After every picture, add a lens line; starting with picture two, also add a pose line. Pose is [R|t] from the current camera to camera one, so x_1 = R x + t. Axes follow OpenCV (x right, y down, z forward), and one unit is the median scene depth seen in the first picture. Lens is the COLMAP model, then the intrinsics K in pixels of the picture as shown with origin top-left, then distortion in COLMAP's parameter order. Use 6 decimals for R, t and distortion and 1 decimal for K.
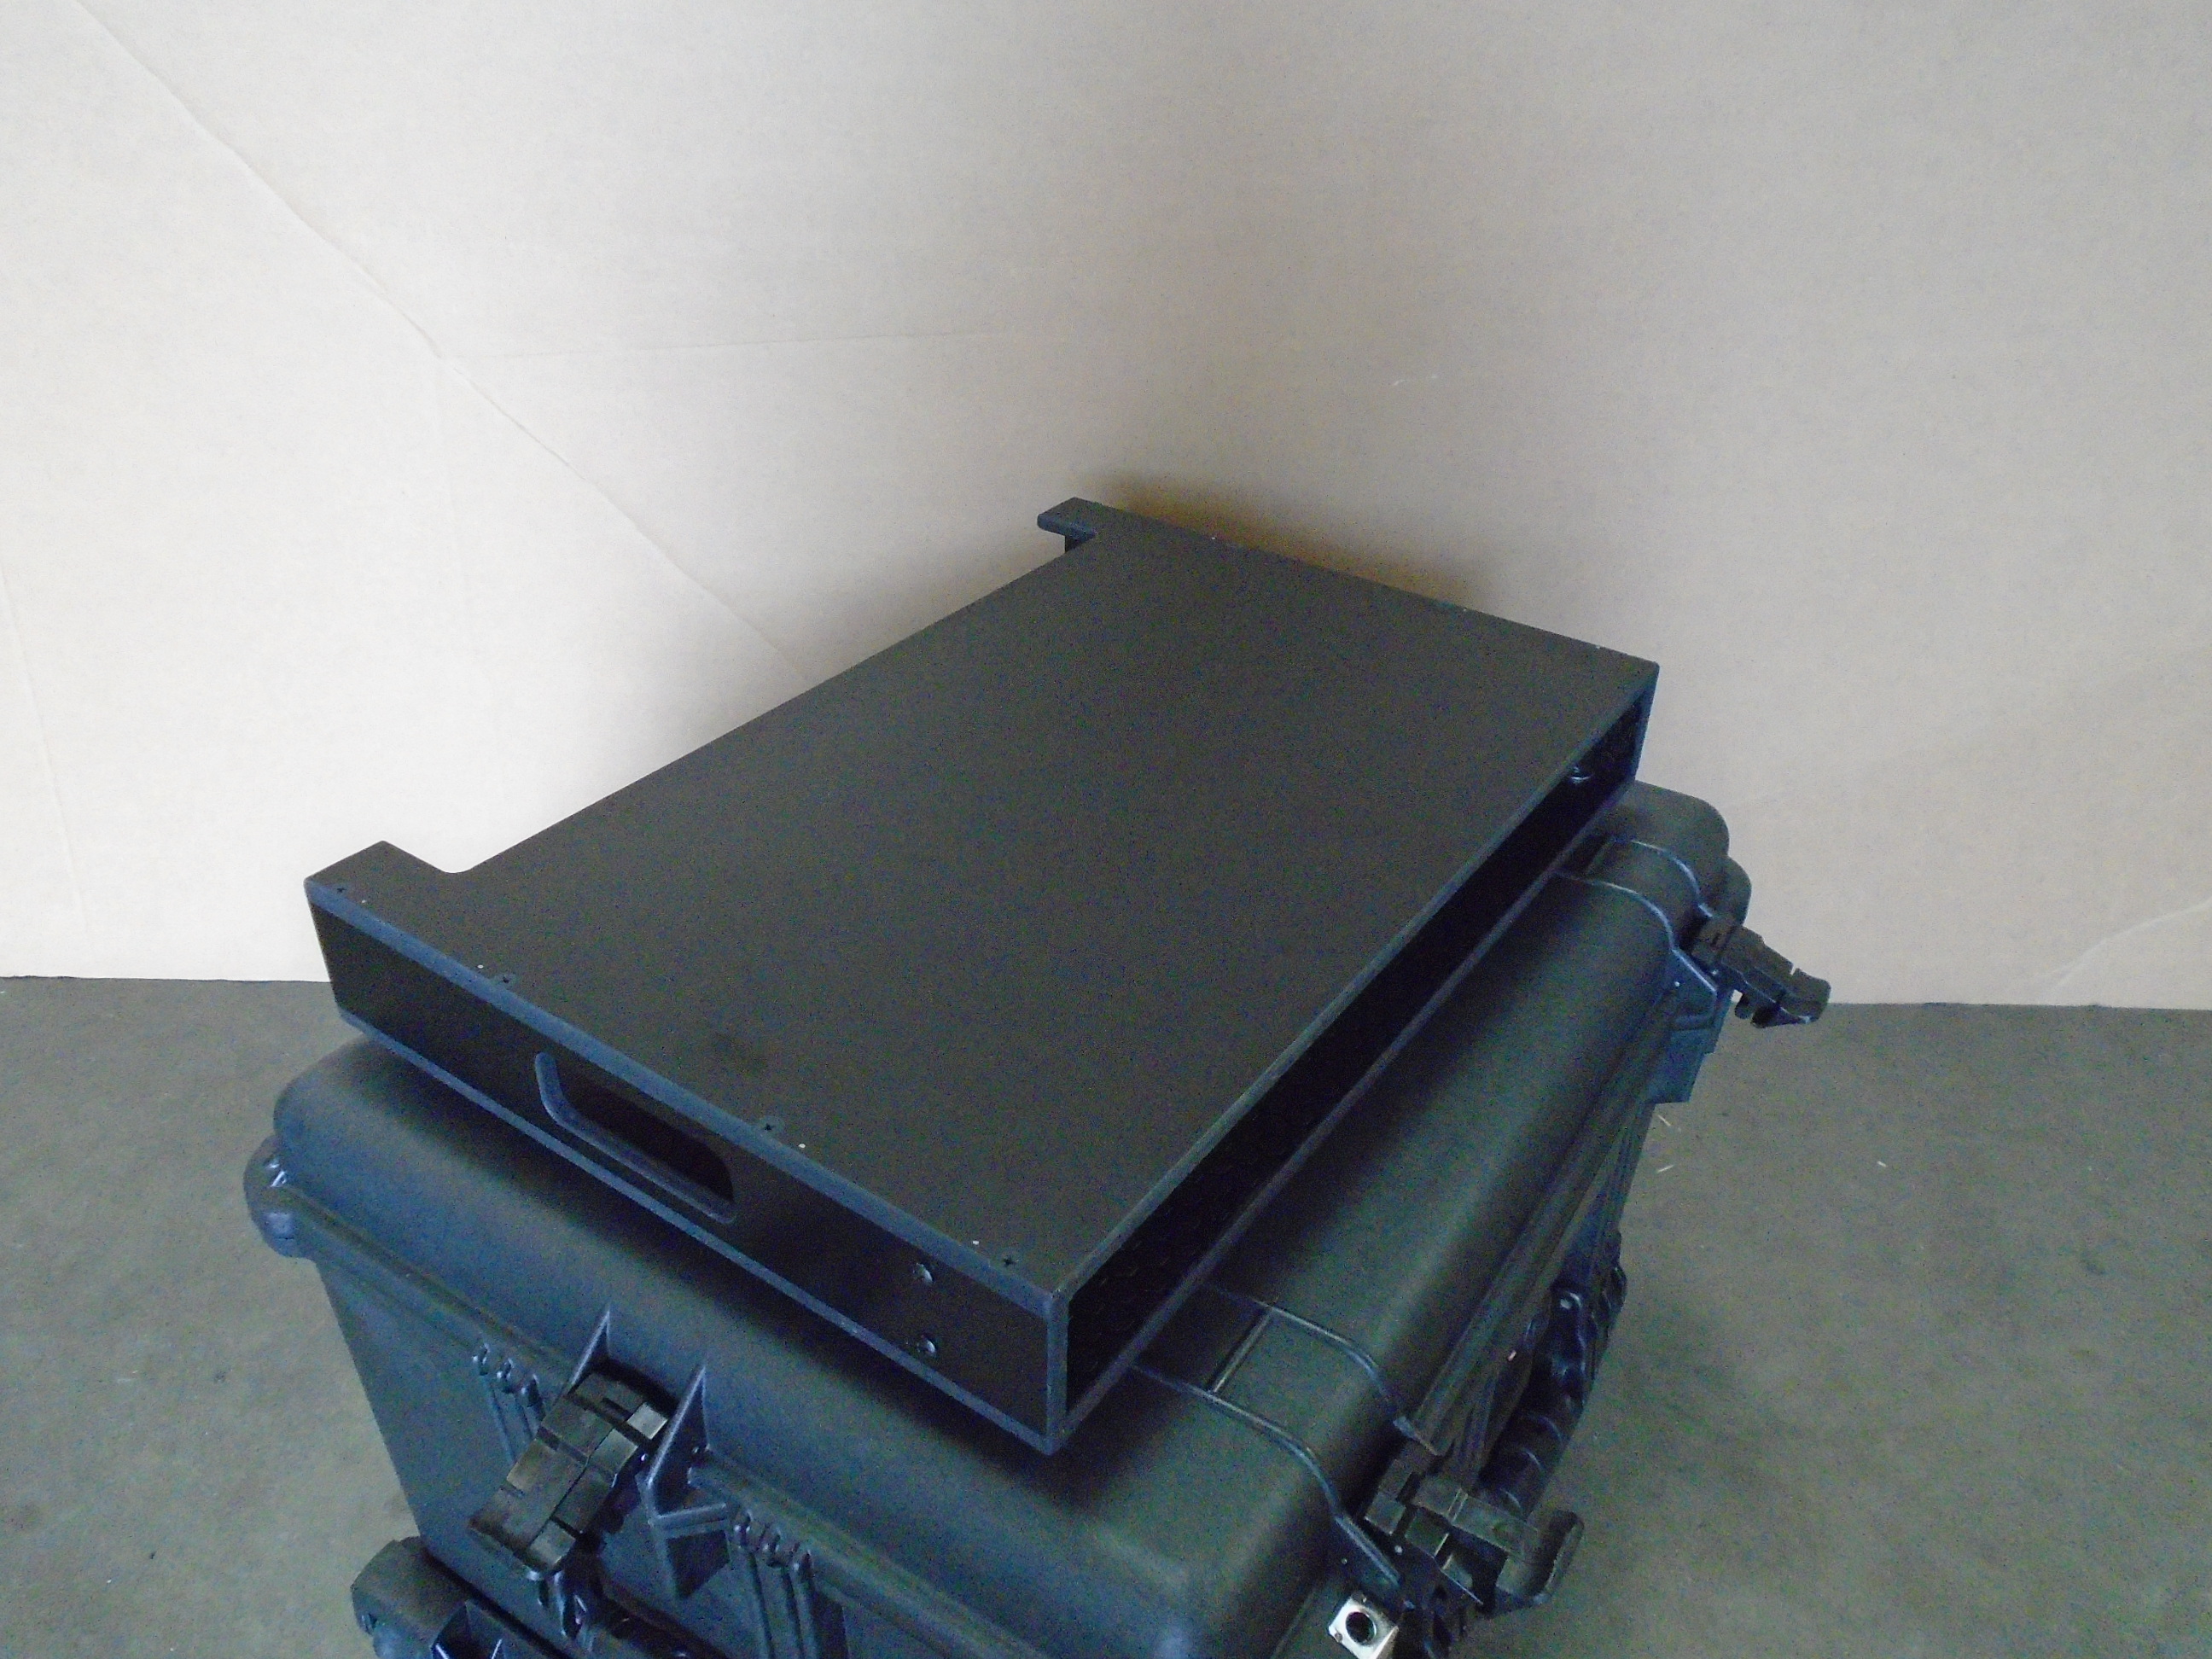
lens RADIAL K [[1689.0, 0, 1090.6], [0, 1689.0, 837.1], [0, 0, 1]] dist [0.002649, -0.008022]
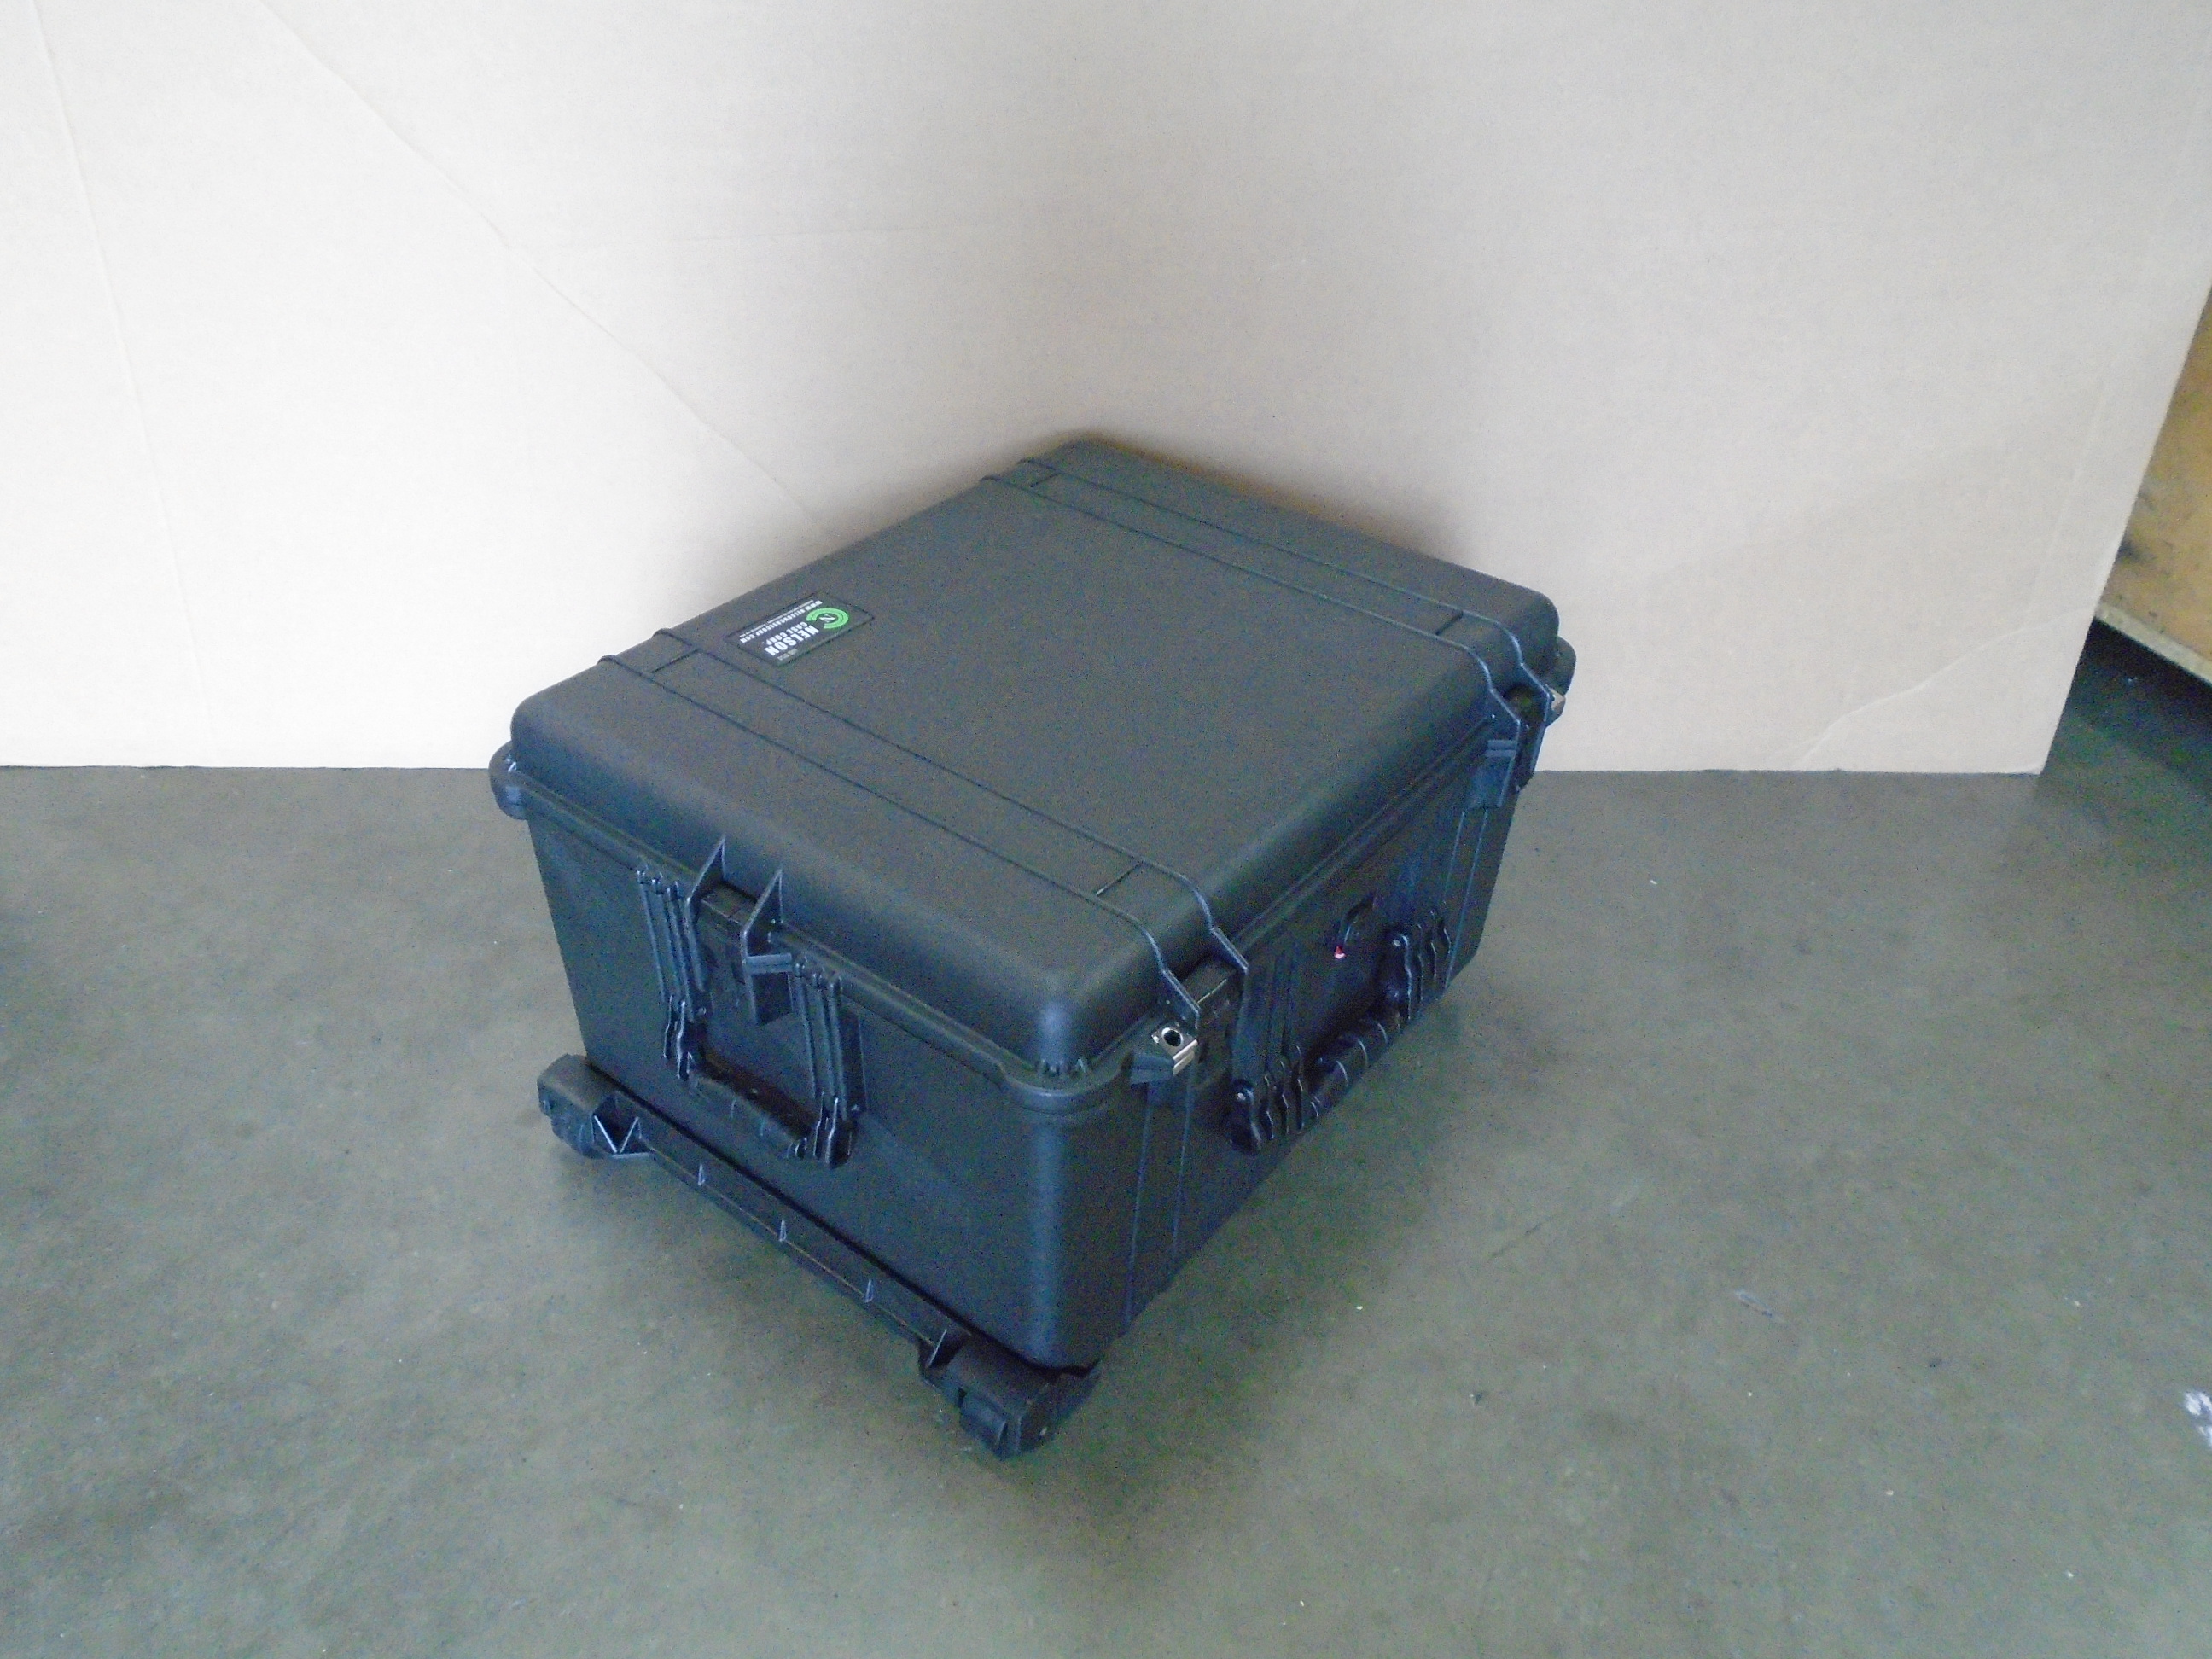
lens RADIAL K [[1694.9, 0, 1089.7], [0, 1694.9, 830.7], [0, 0, 1]] dist [0.003009, -0.009301]
pose [[0.999298, -0.014962, 0.034355, -0.004787], [0.013067, 0.998416, 0.054721, 0.087855], [-0.035119, -0.054234, 0.997910, -0.305648]]
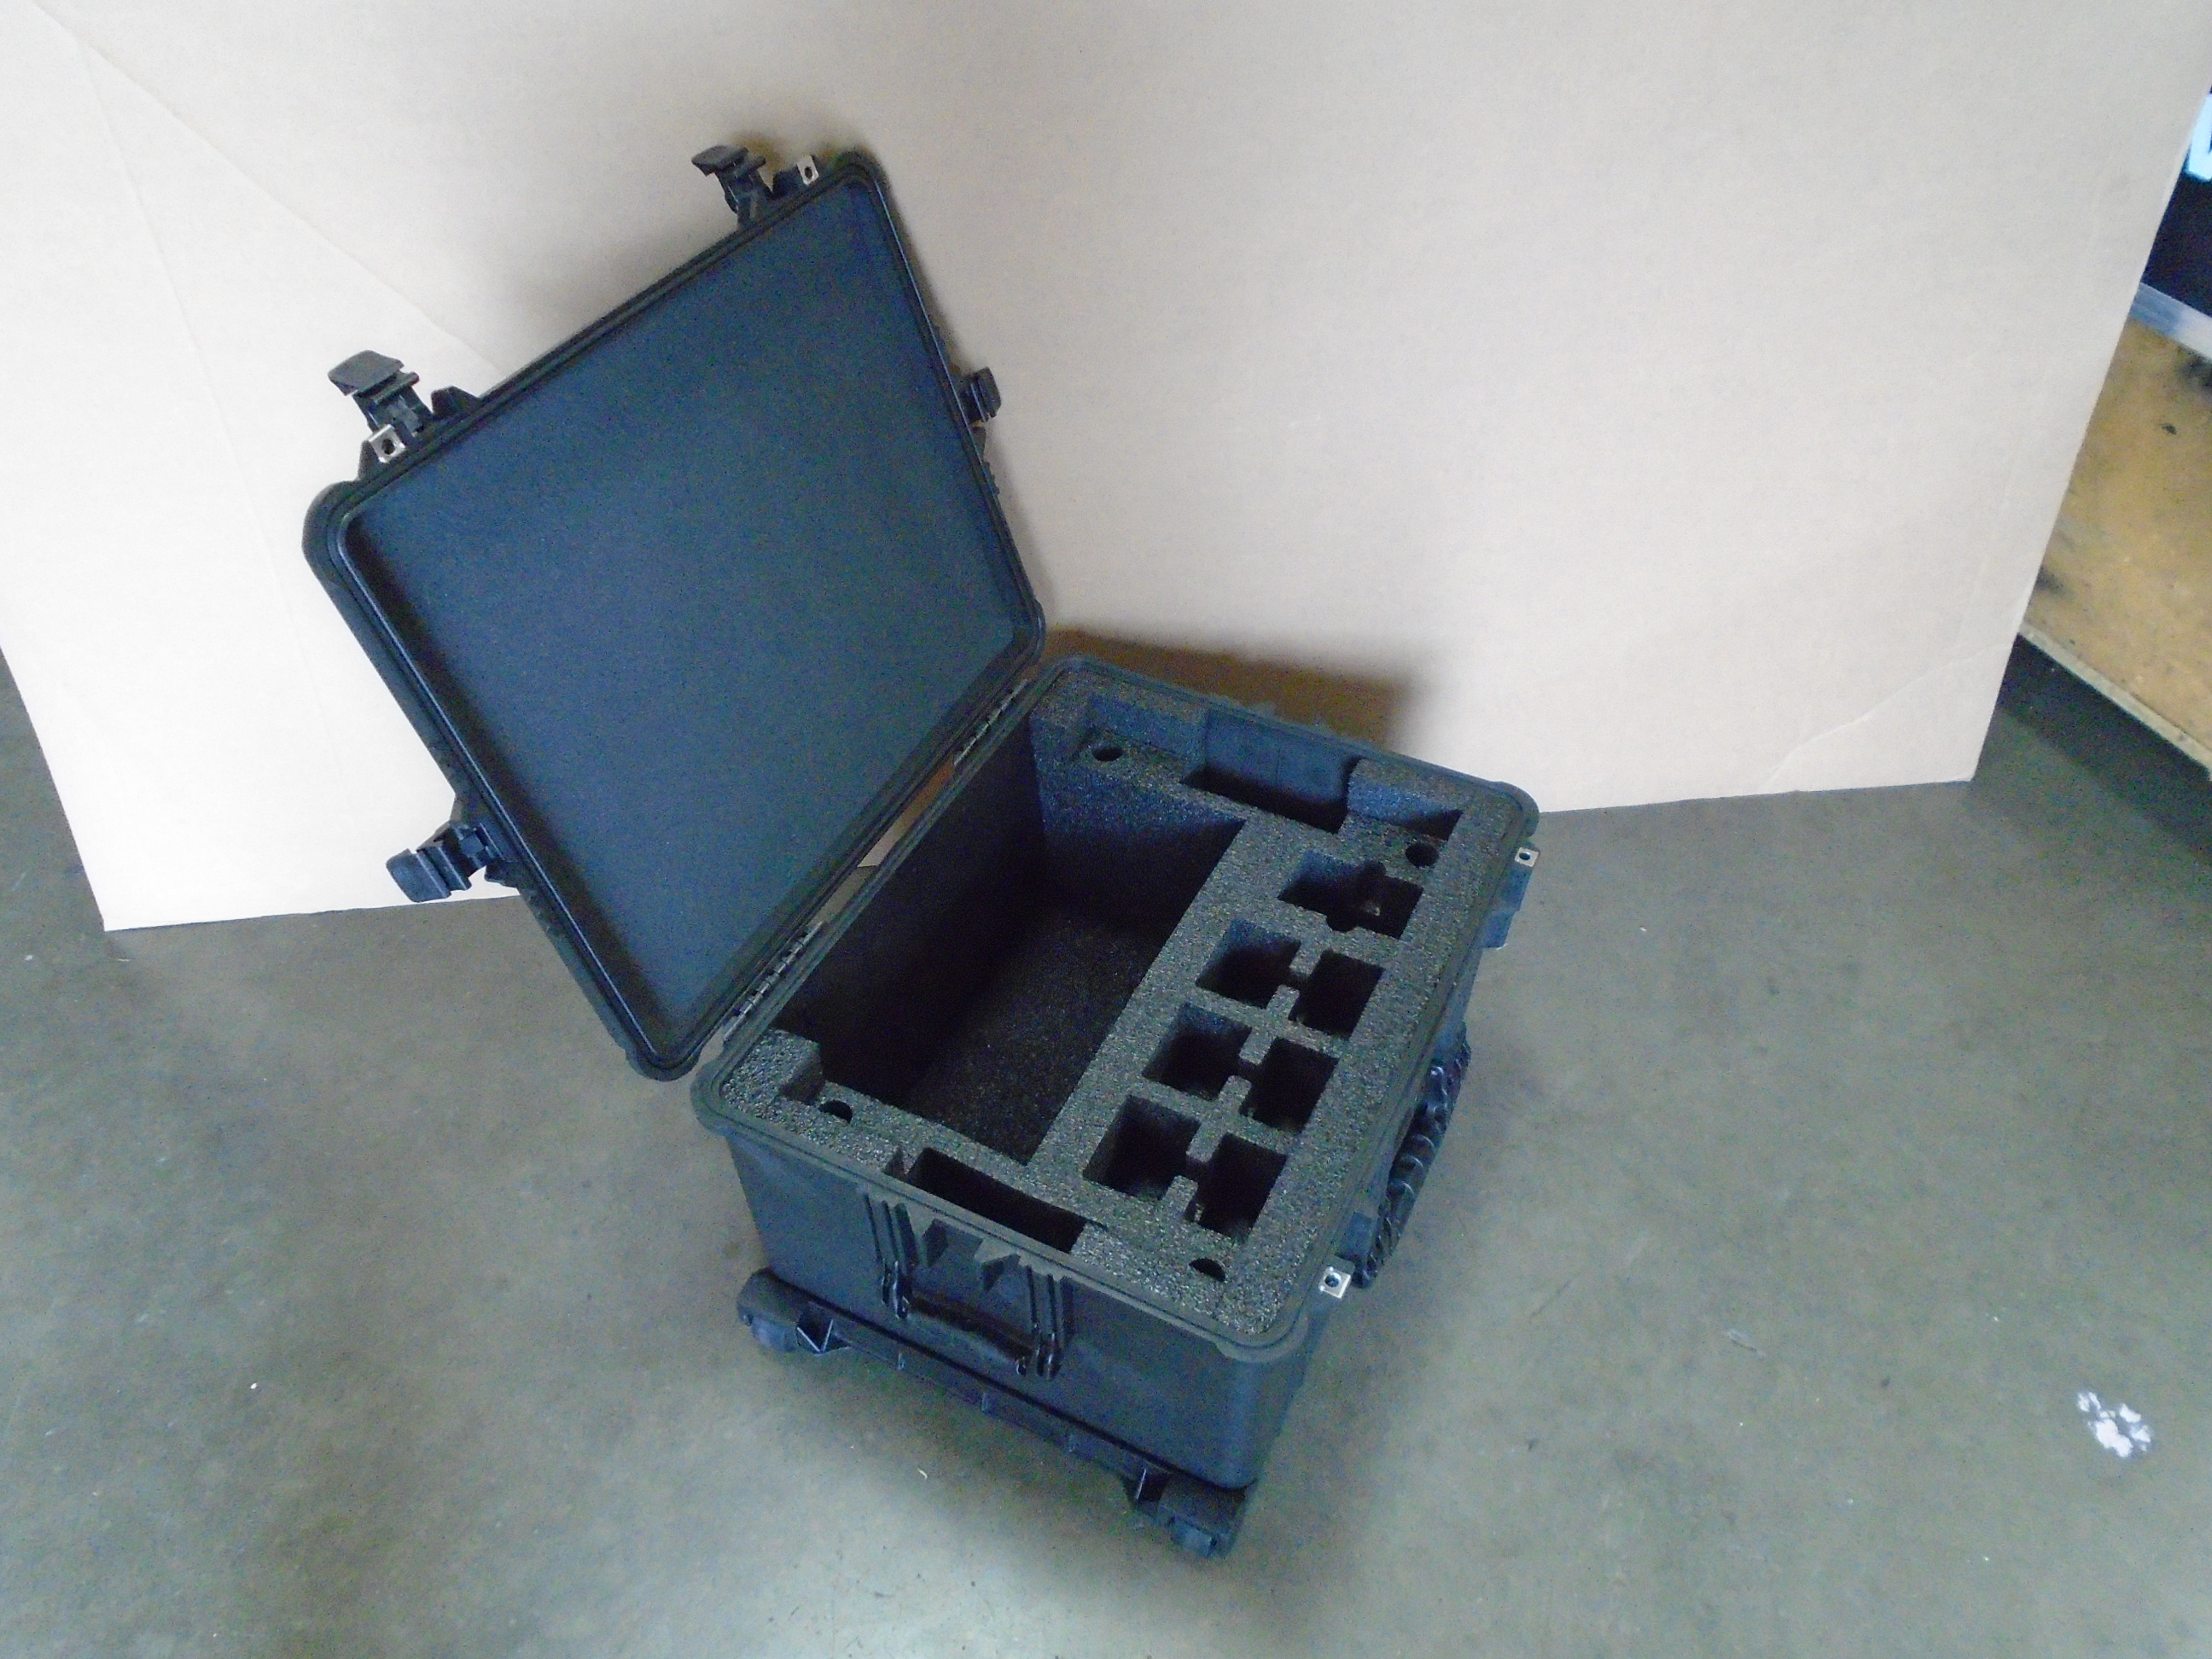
lens RADIAL K [[1694.9, 0, 1089.7], [0, 1694.9, 830.7], [0, 0, 1]] dist [0.003009, -0.009301]
pose [[0.994290, -0.090689, 0.056244, -0.107697], [0.077712, 0.976545, 0.200800, -0.260825], [-0.073135, -0.195283, 0.978016, -0.467776]]
